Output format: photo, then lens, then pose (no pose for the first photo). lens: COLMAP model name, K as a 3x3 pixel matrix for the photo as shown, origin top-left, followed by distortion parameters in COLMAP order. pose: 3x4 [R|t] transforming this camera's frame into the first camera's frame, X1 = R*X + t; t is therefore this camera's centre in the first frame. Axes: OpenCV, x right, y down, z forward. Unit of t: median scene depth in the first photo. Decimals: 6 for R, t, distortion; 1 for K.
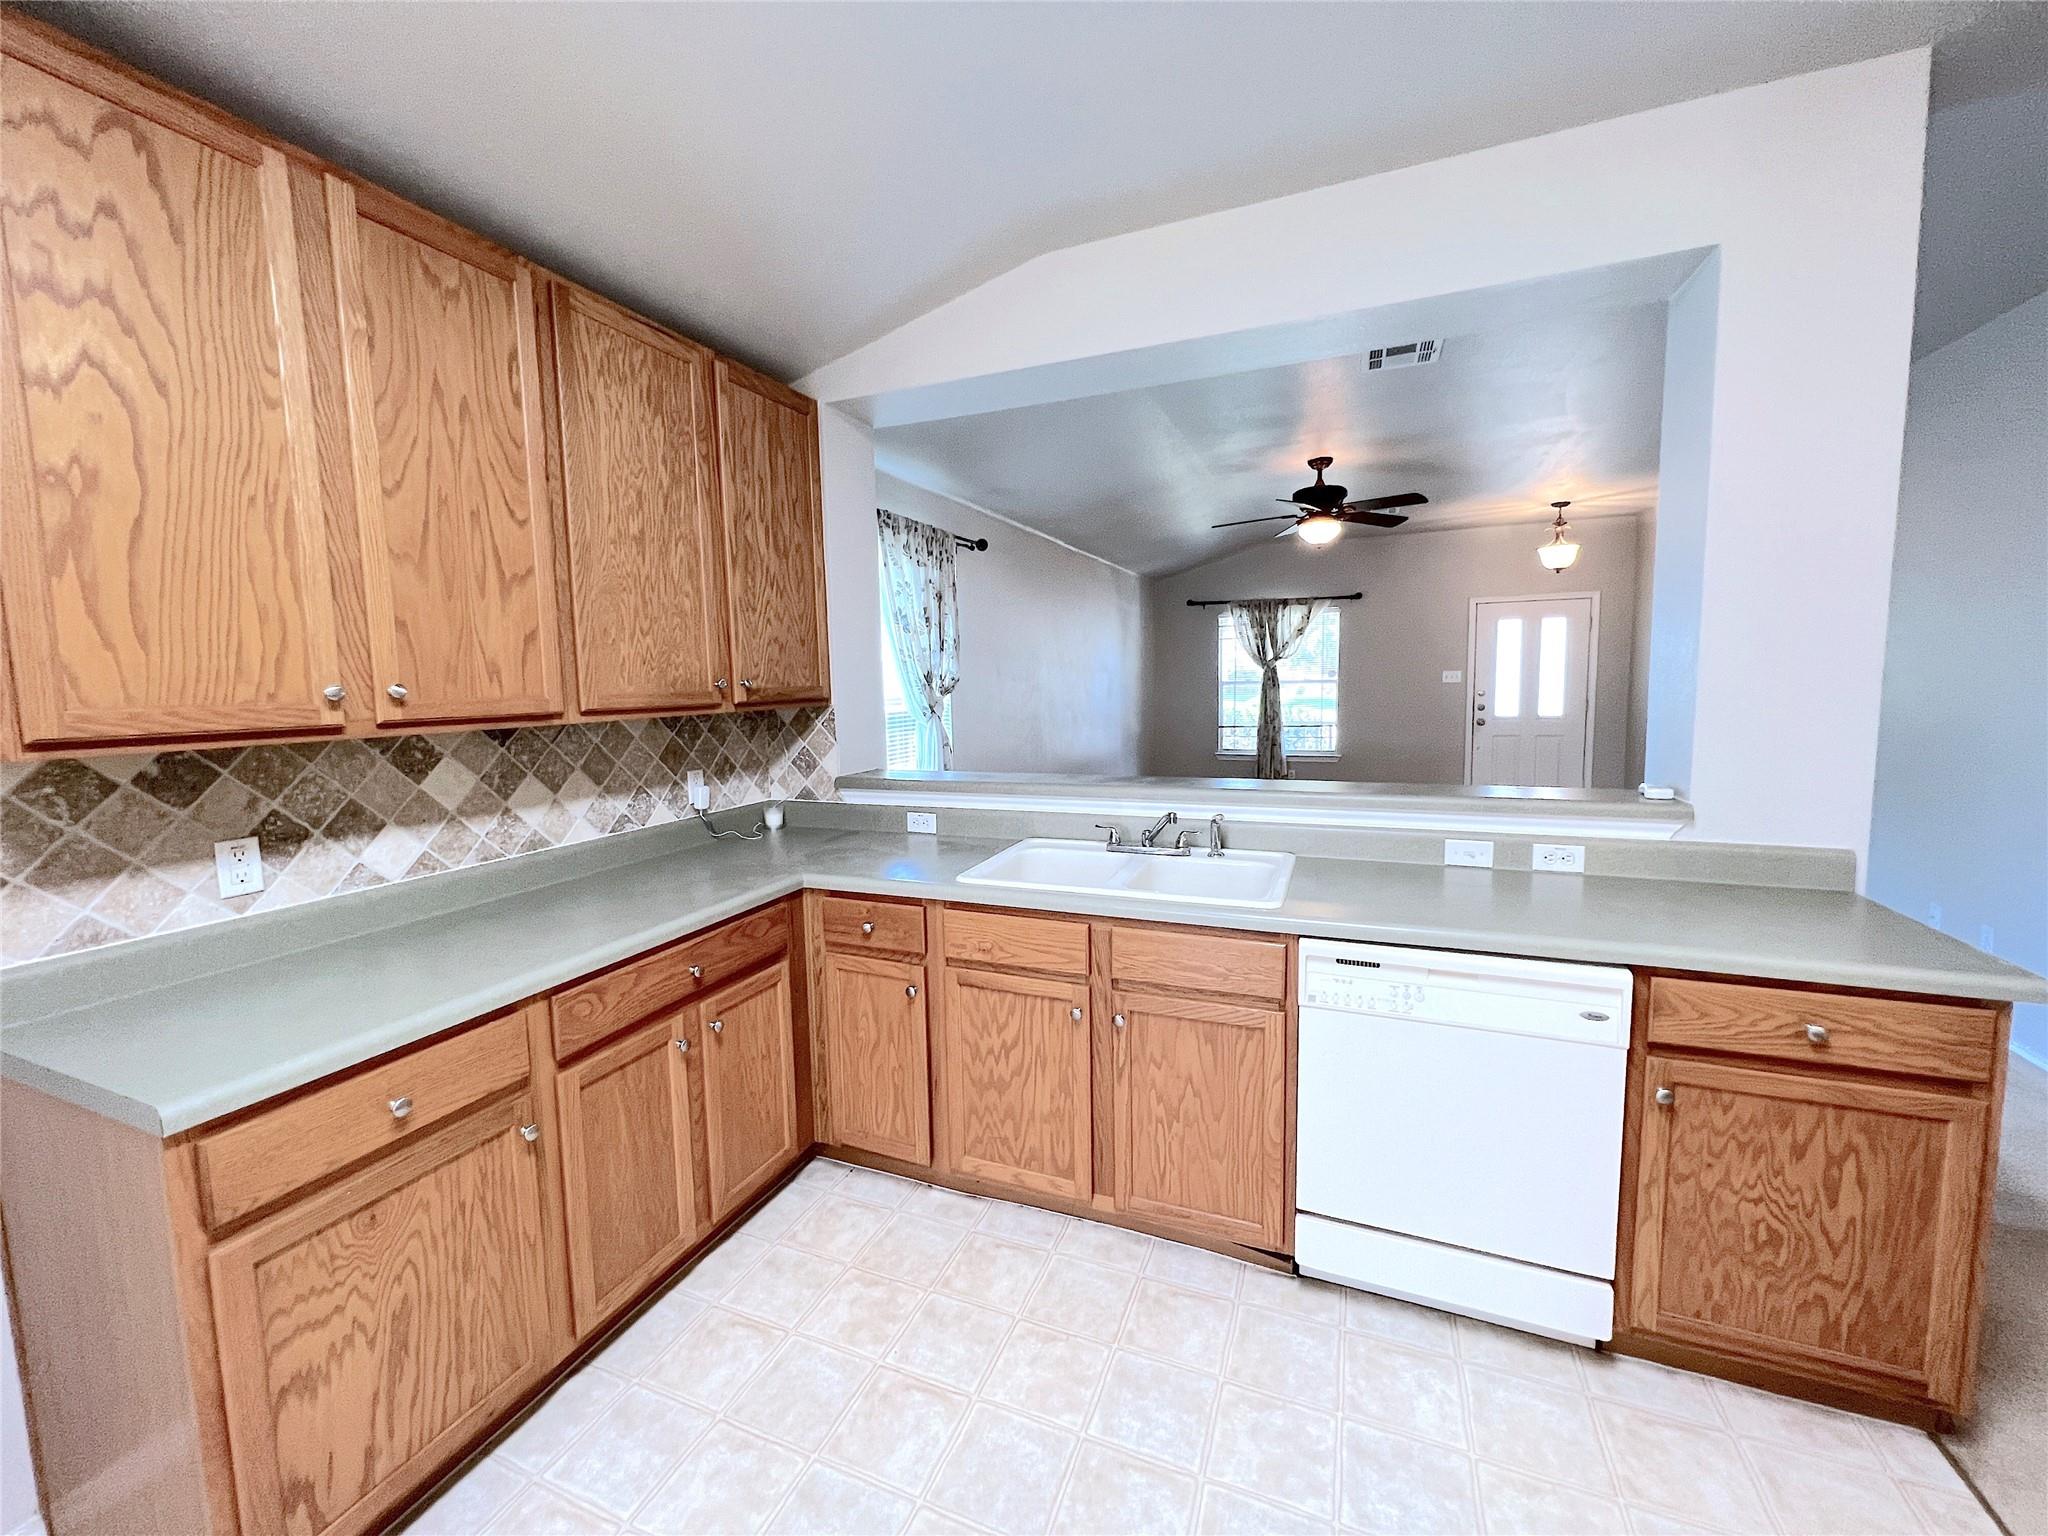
lens RADIAL K [[818.3, 0, 1014.4], [0, 818.3, 757.5], [0, 0, 1]] dist [-0.003524, 0.001304]
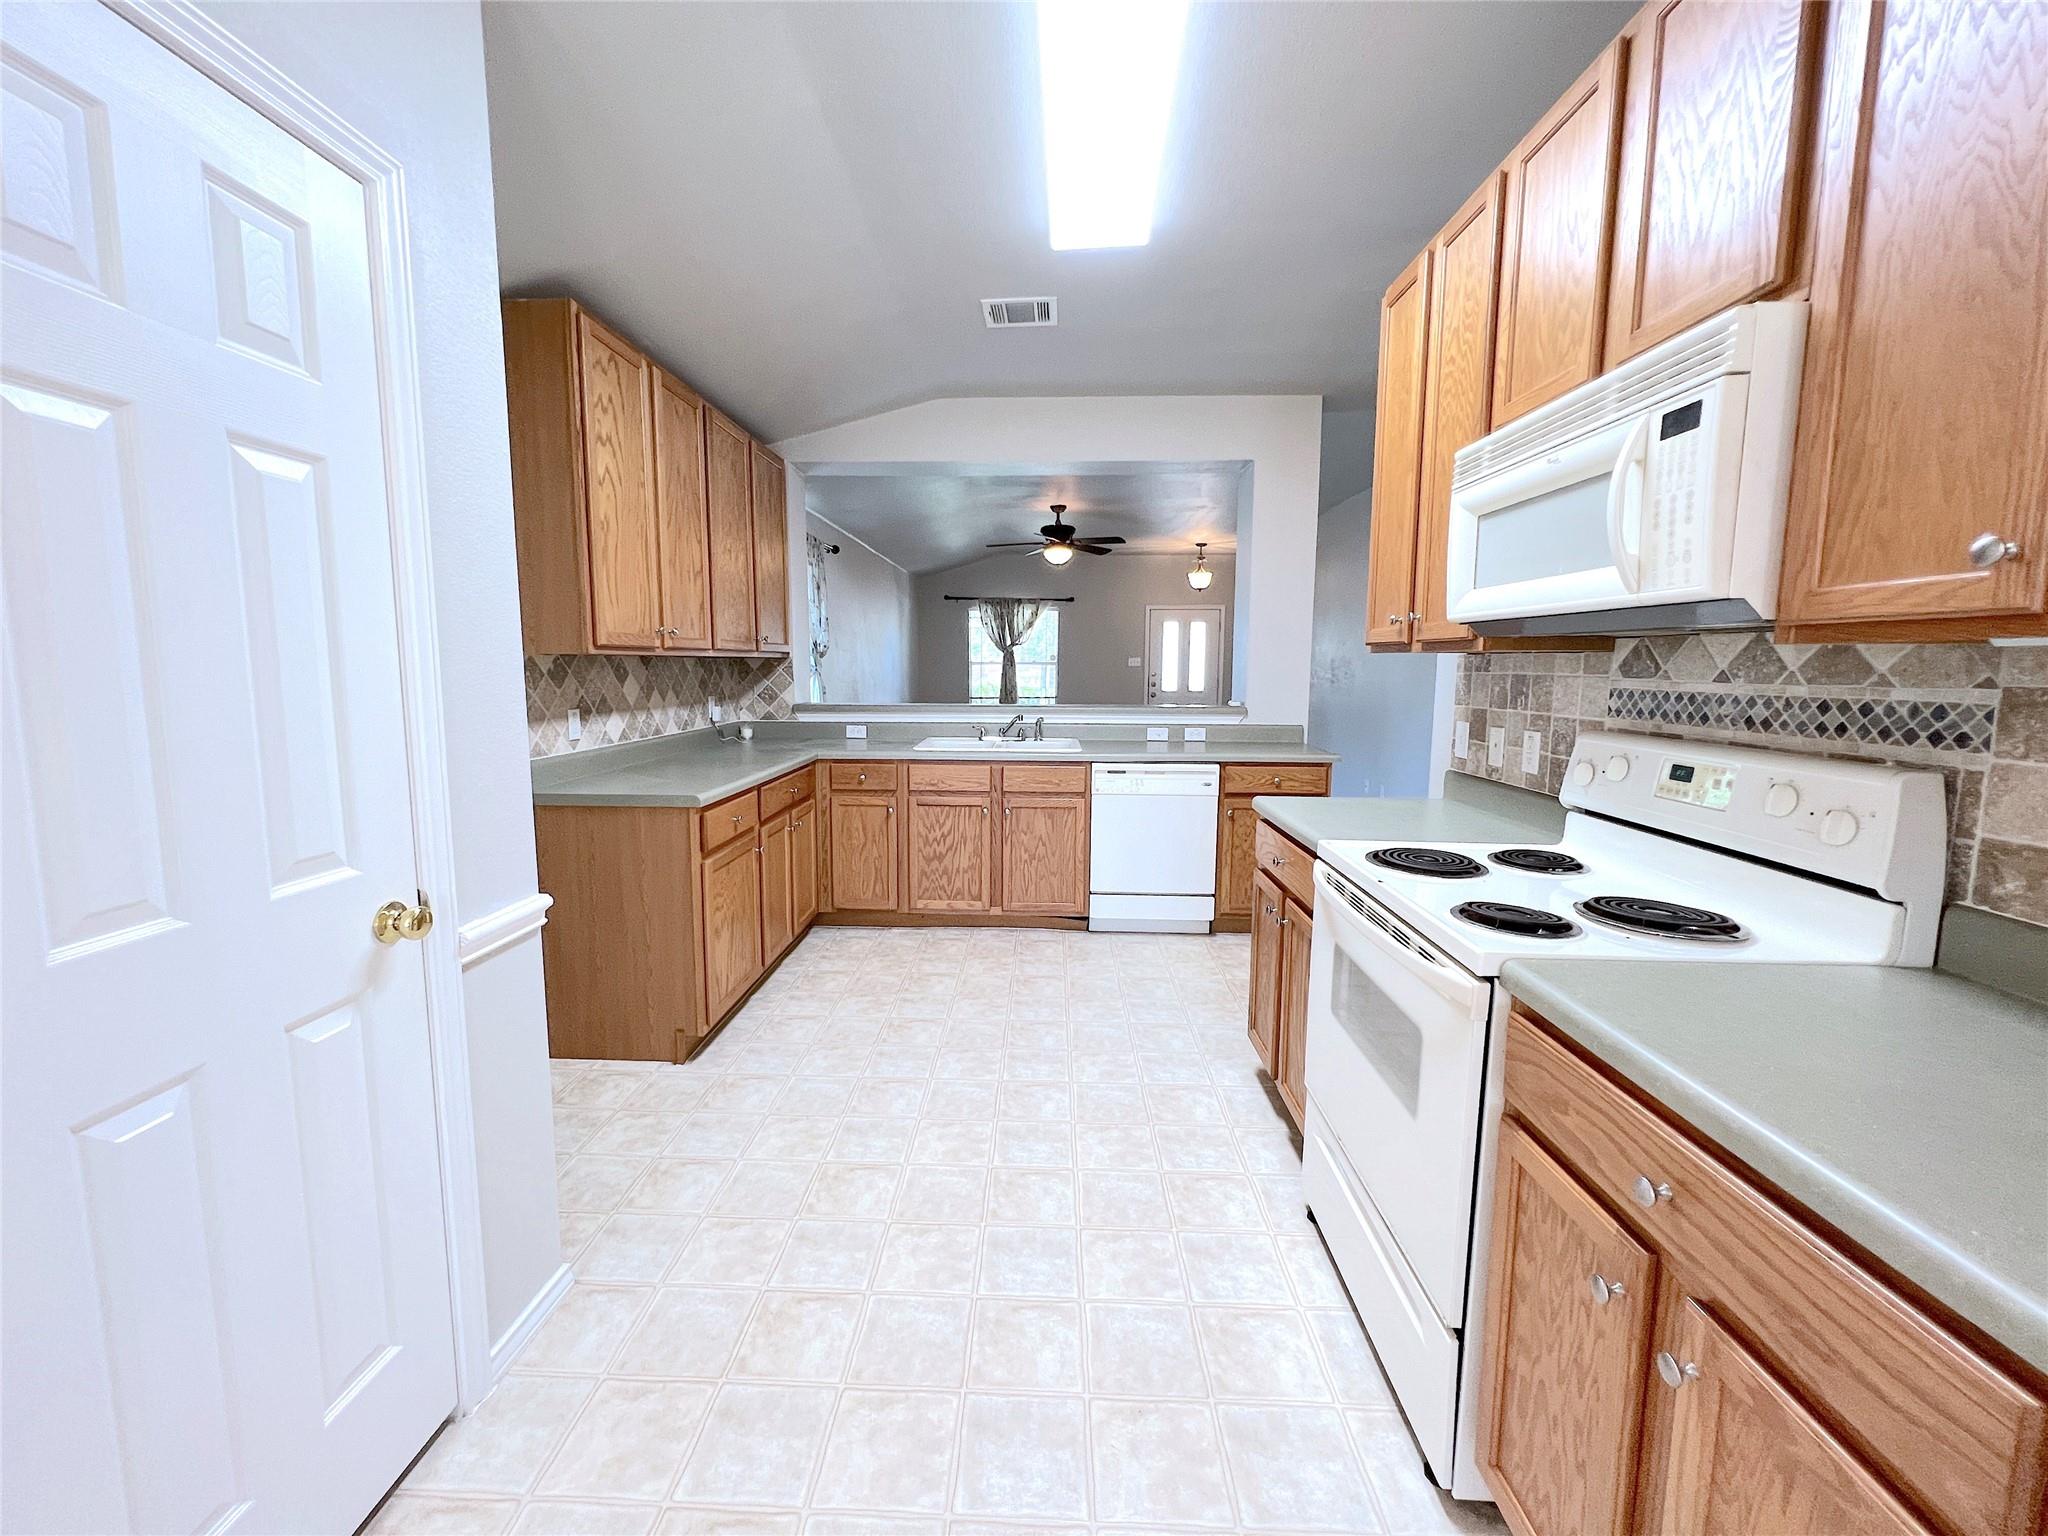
lens RADIAL K [[818.3, 0, 1013.0], [0, 818.3, 758.2], [0, 0, 1]] dist [-0.003524, 0.001304]
pose [[0.937255, -0.013890, 0.348369, -0.512655], [0.008895, 0.999834, 0.015932, 0.145441], [-0.348532, -0.011834, 0.937222, -0.816600]]
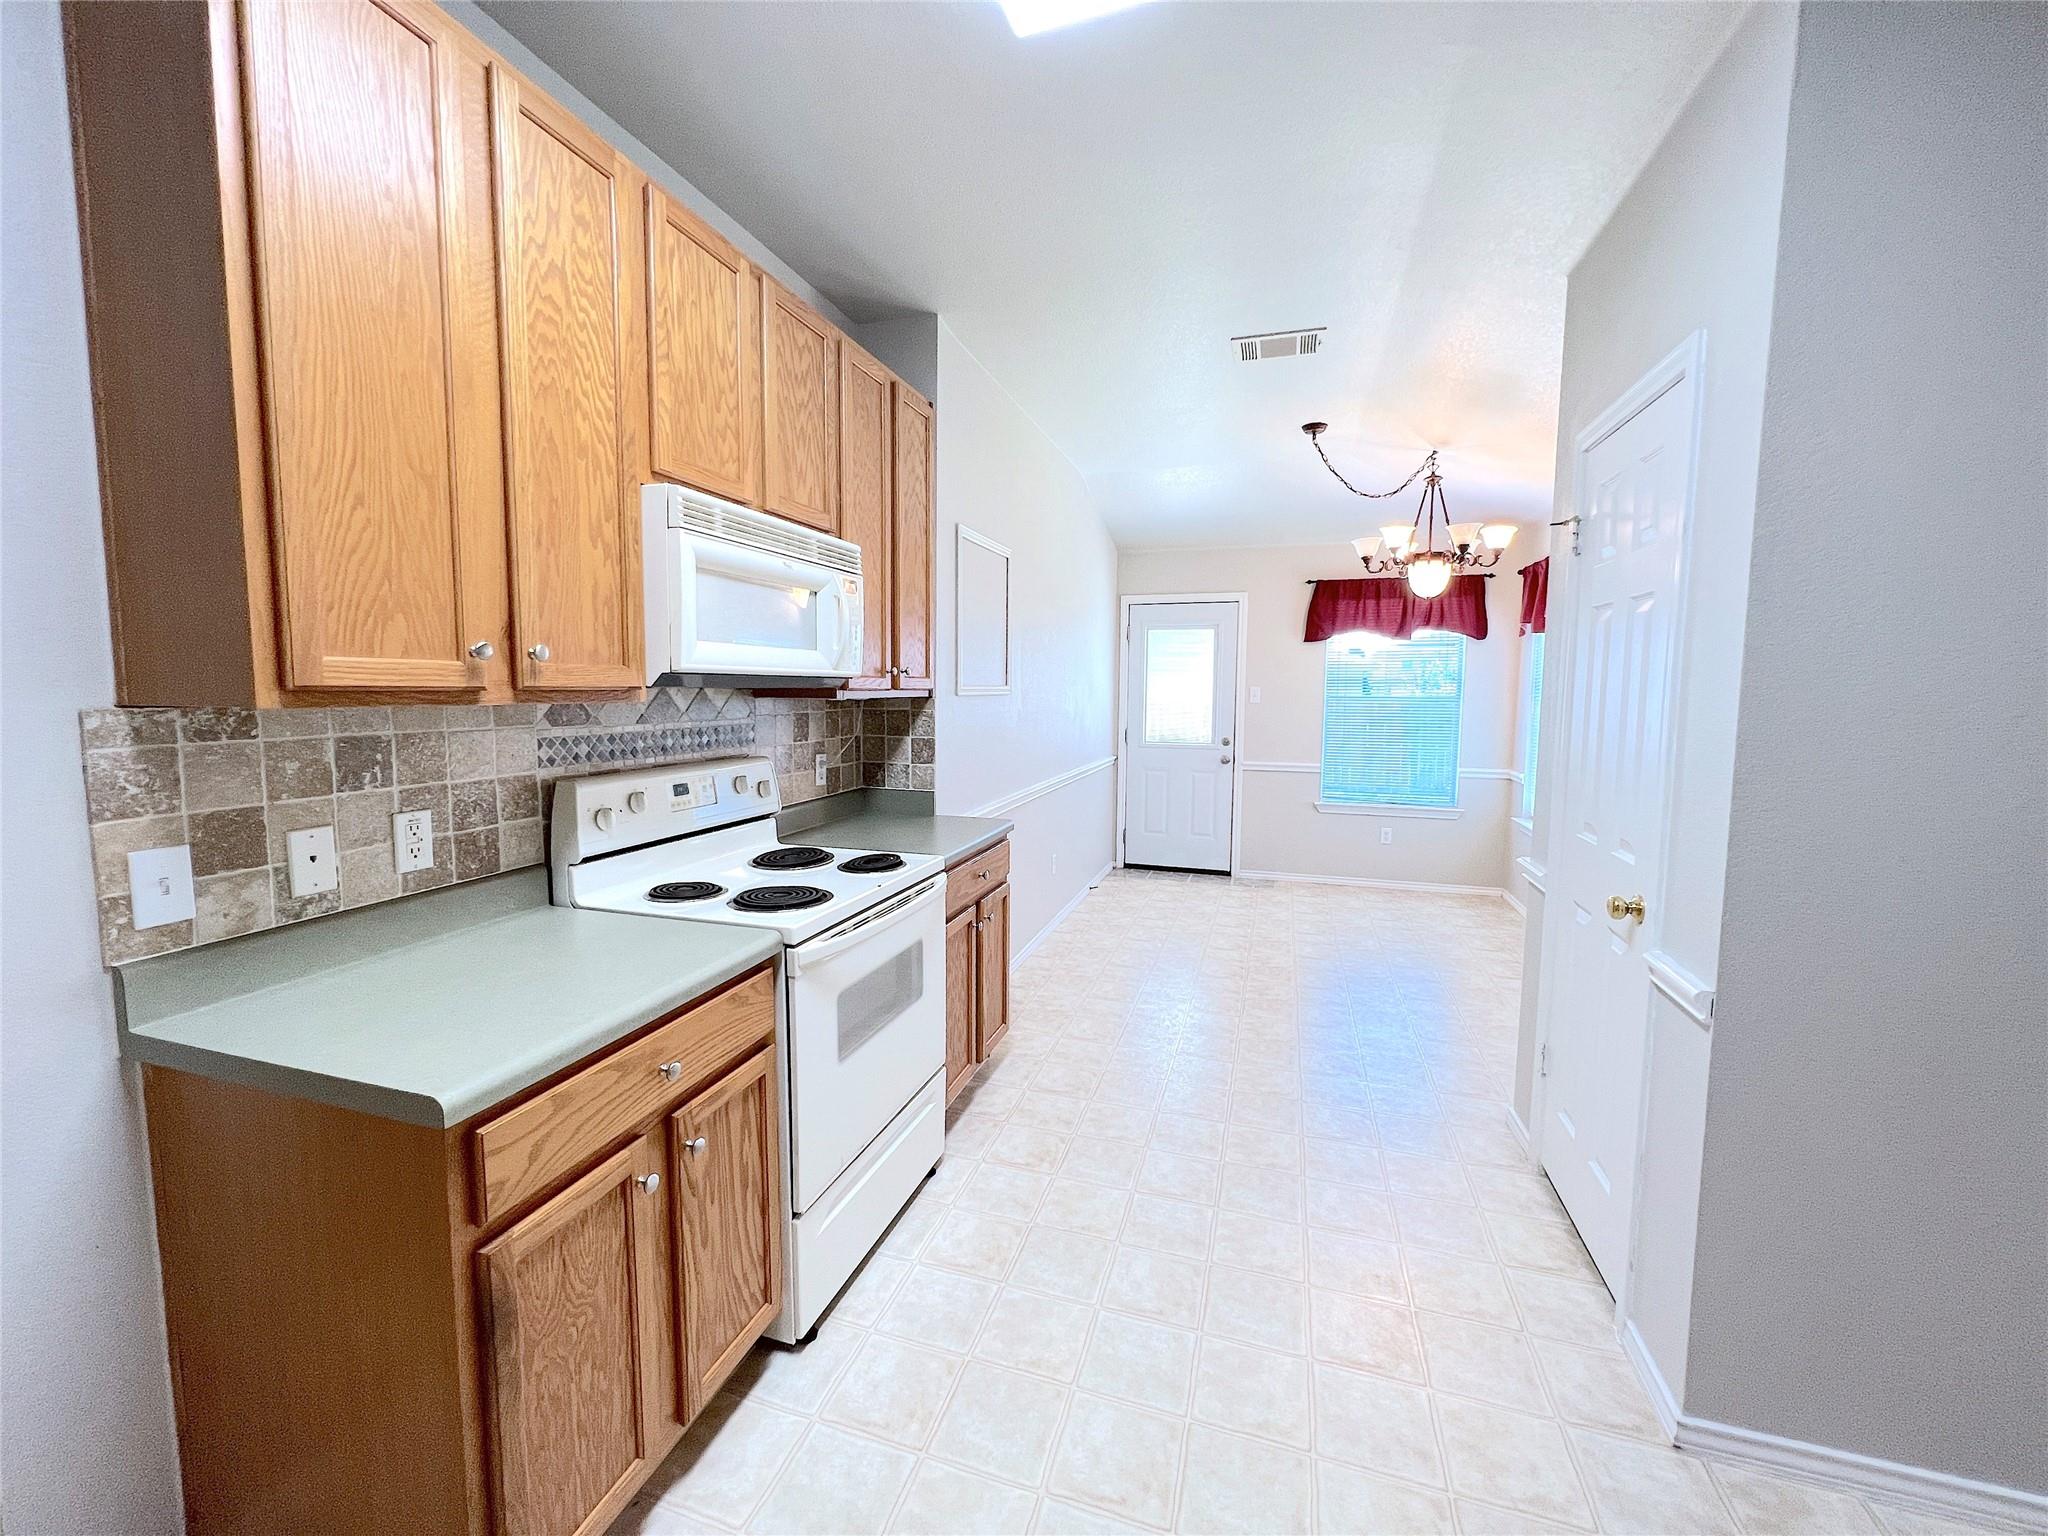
lens RADIAL K [[818.3, 0, 1014.2], [0, 818.3, 756.8], [0, 0, 1]] dist [-0.003524, 0.001304]
pose [[-0.996524, 0.023791, -0.079842, -0.028228], [0.008654, 0.982734, 0.184823, -0.043515], [0.082860, 0.183489, -0.979523, 0.655028]]
